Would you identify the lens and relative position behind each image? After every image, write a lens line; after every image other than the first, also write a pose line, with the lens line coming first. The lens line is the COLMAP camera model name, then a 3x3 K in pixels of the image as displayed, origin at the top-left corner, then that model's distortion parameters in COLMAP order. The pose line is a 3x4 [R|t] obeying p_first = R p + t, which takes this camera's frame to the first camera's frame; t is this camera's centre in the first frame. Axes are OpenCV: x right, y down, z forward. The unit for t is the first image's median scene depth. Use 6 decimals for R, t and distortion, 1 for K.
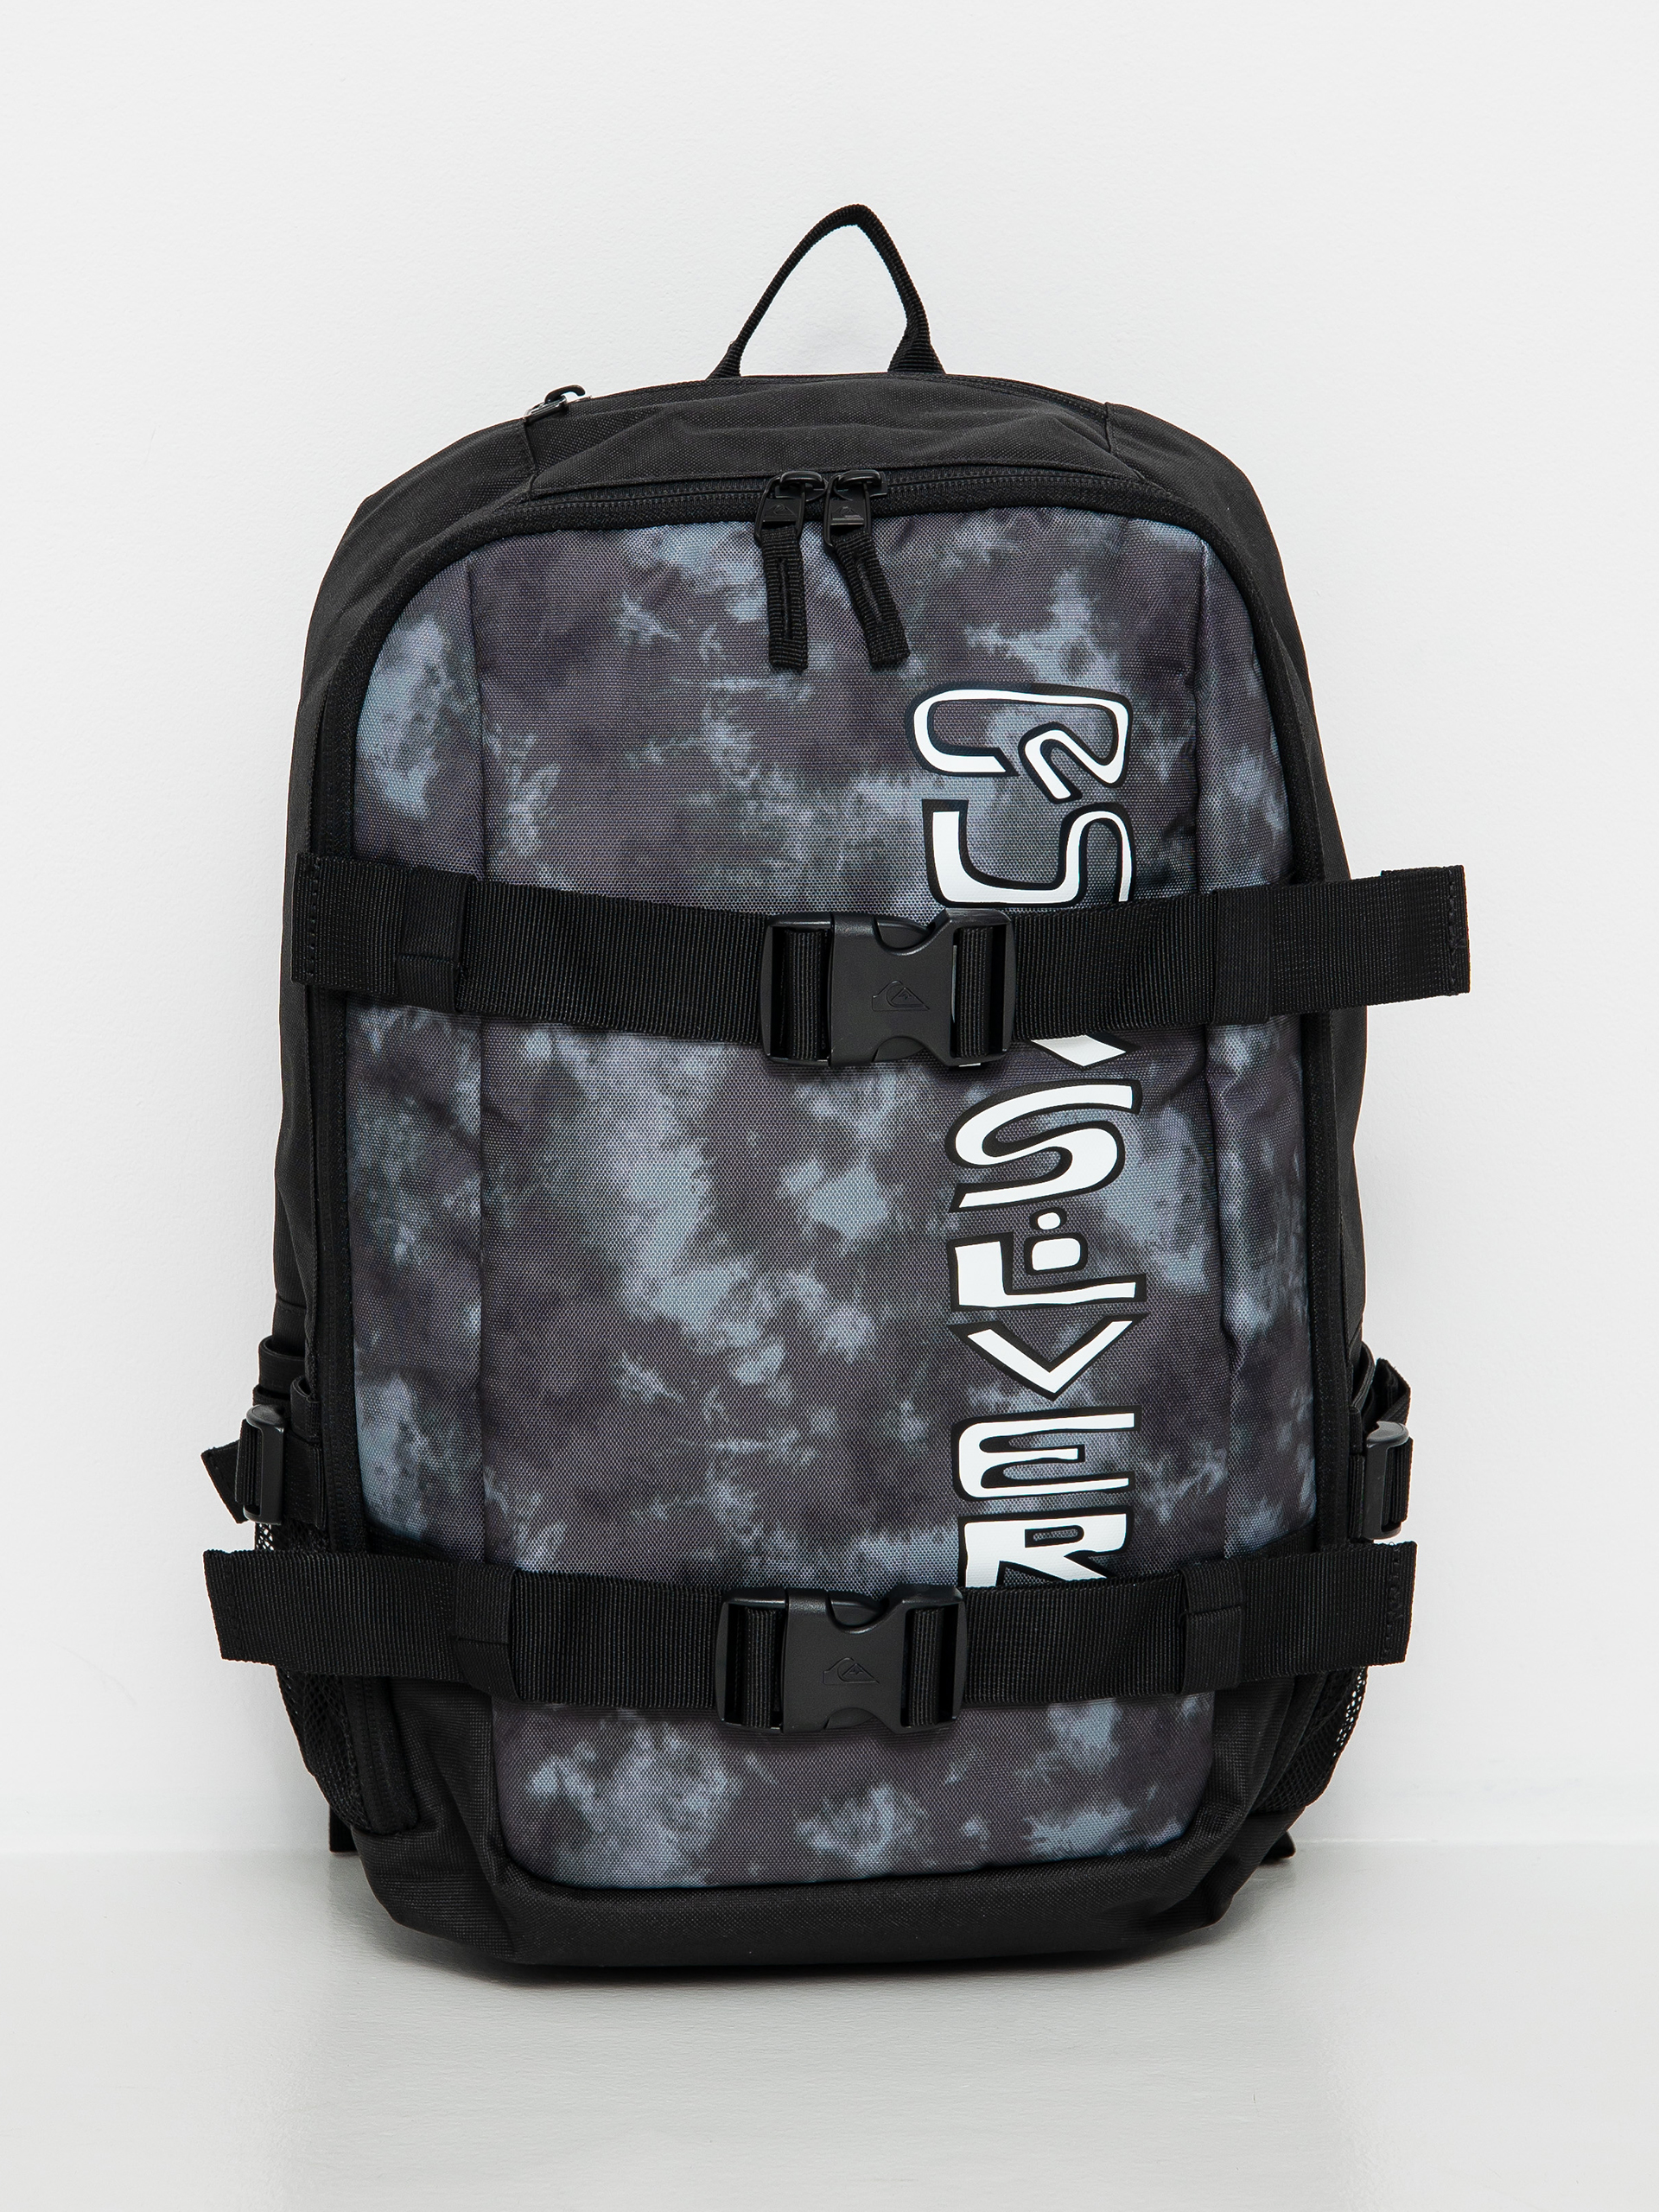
lens RADIAL K [[3870.3, 0, 837.9], [0, 3870.3, 1097.0], [0, 0, 1]] dist [0.051938, 0.000000]
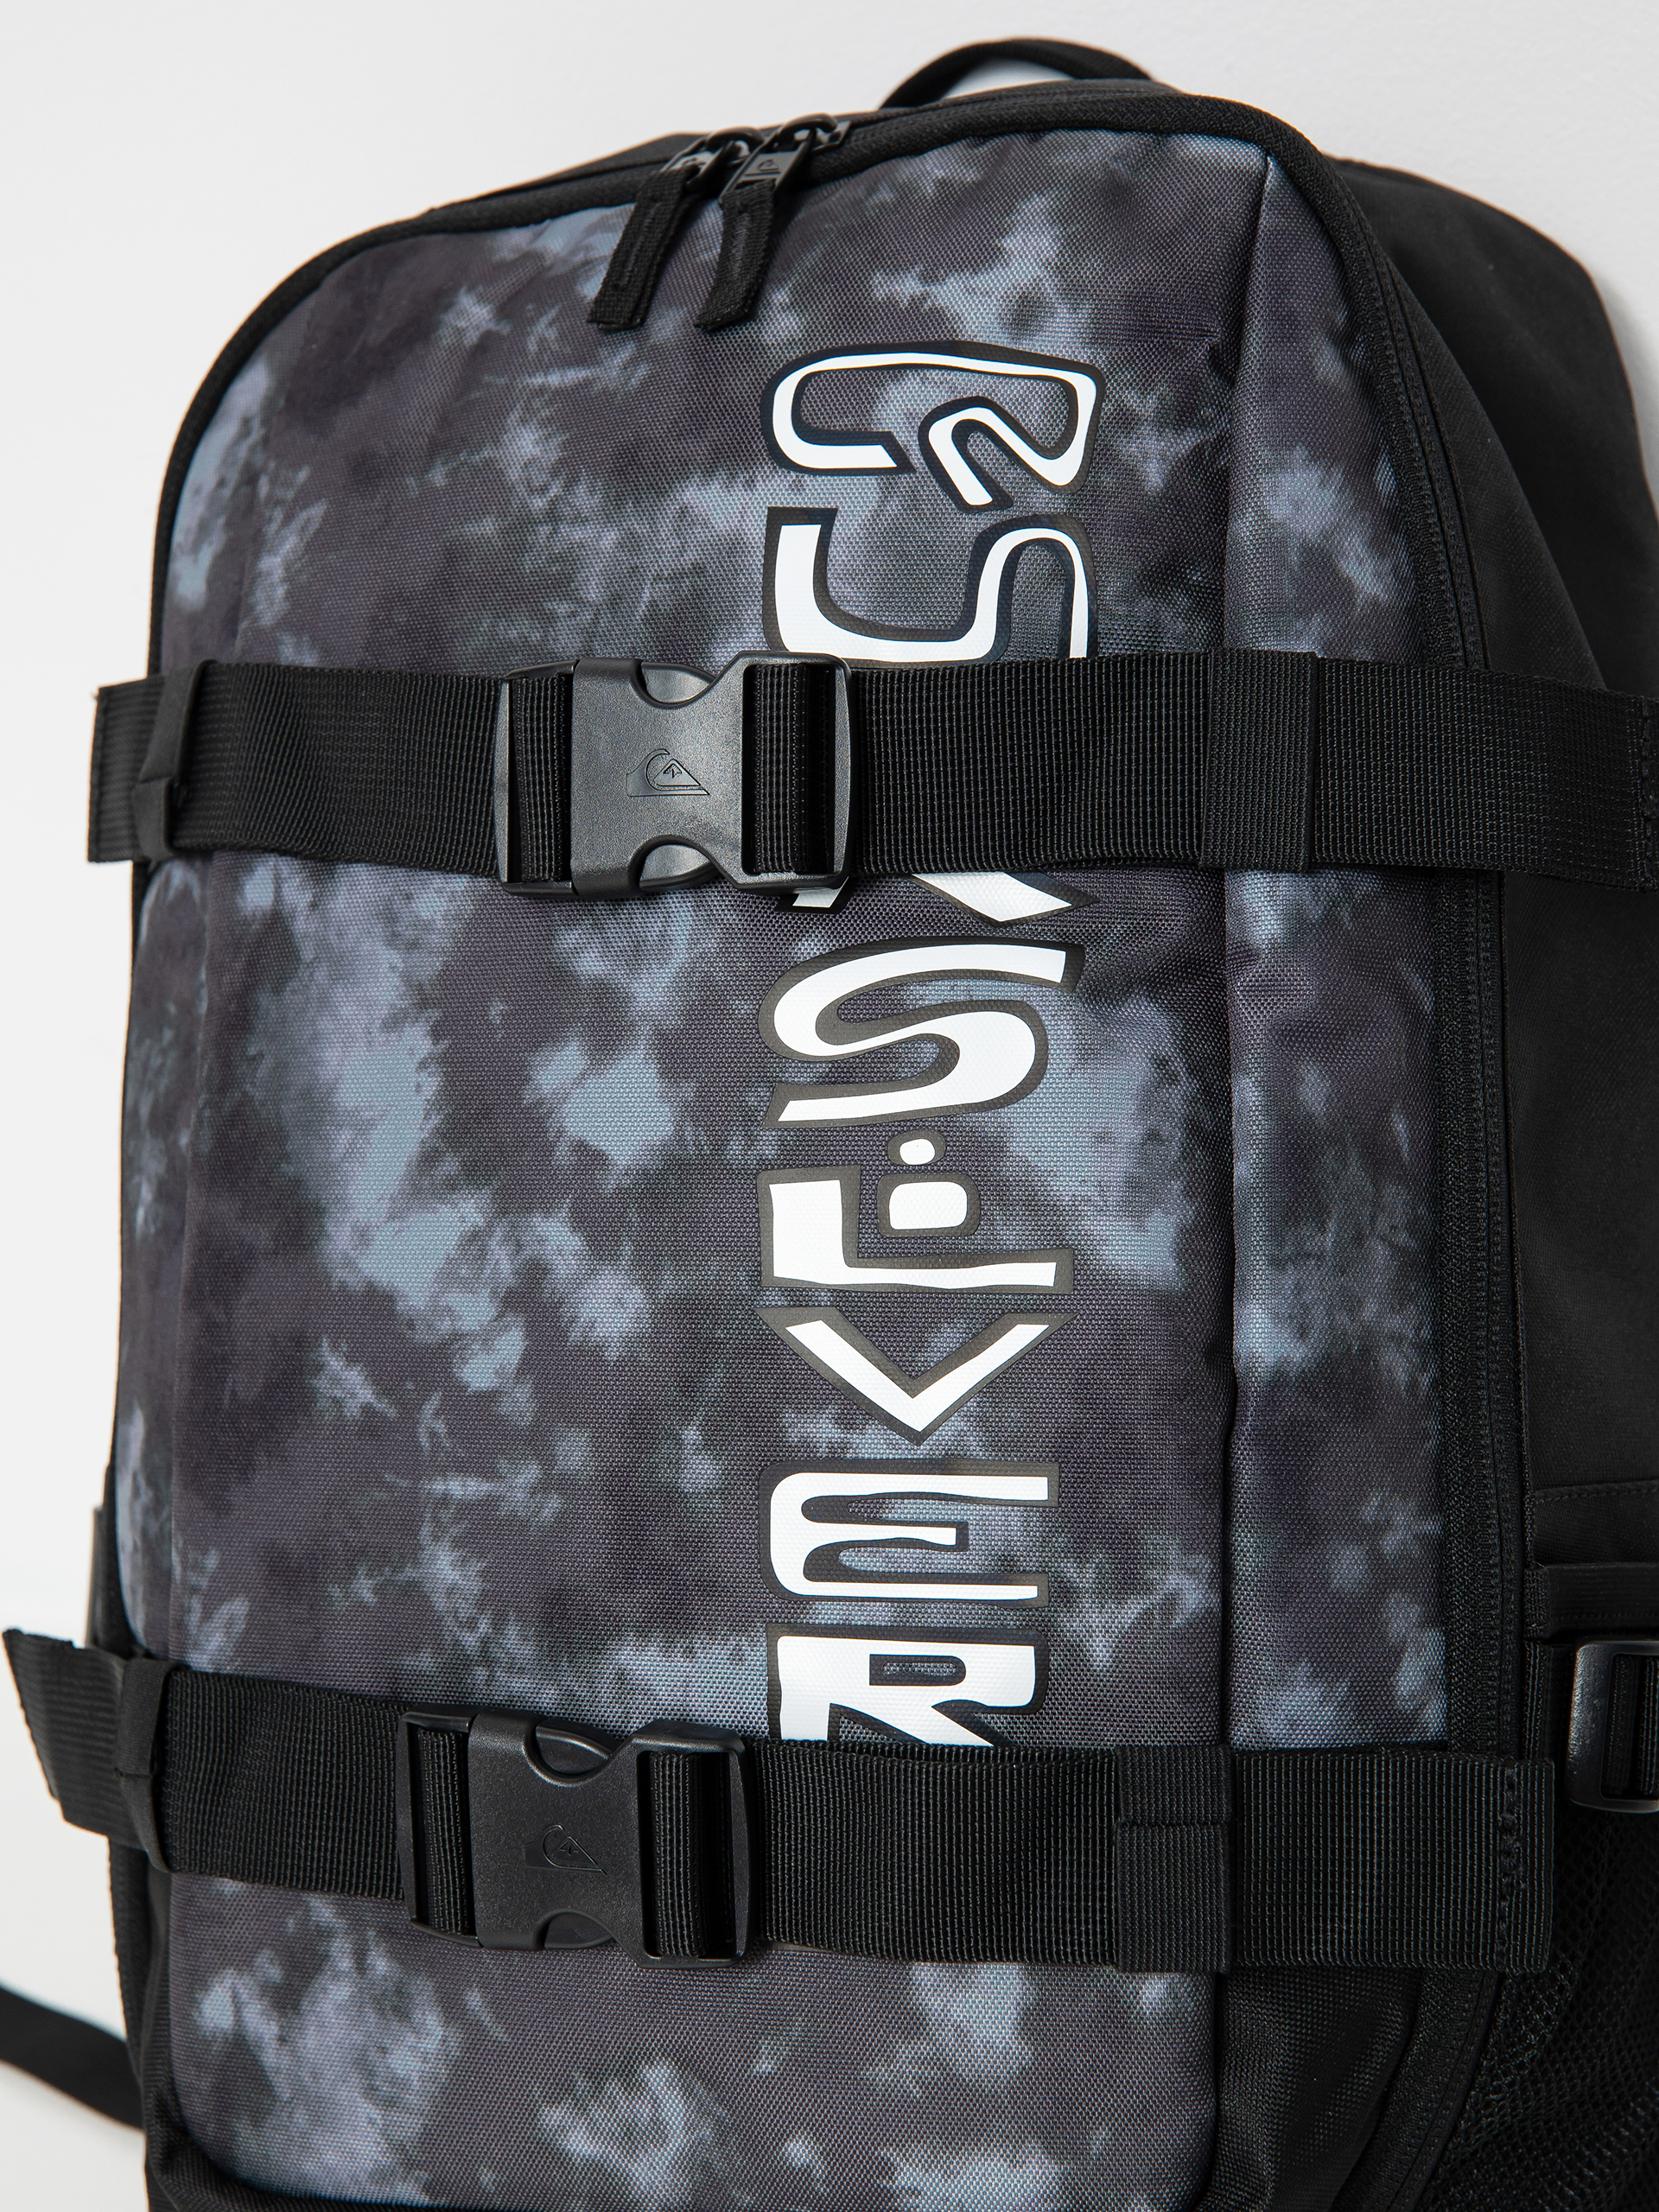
lens RADIAL K [[3870.3, 0, 819.7], [0, 3870.3, 1125.5], [0, 0, 1]] dist [0.051938, 0.000000]
pose [[0.922226, 0.019165, -0.386176, 0.282606], [-0.097542, 0.977998, -0.184405, 0.145338], [0.374145, 0.207732, 0.903805, 0.416732]]
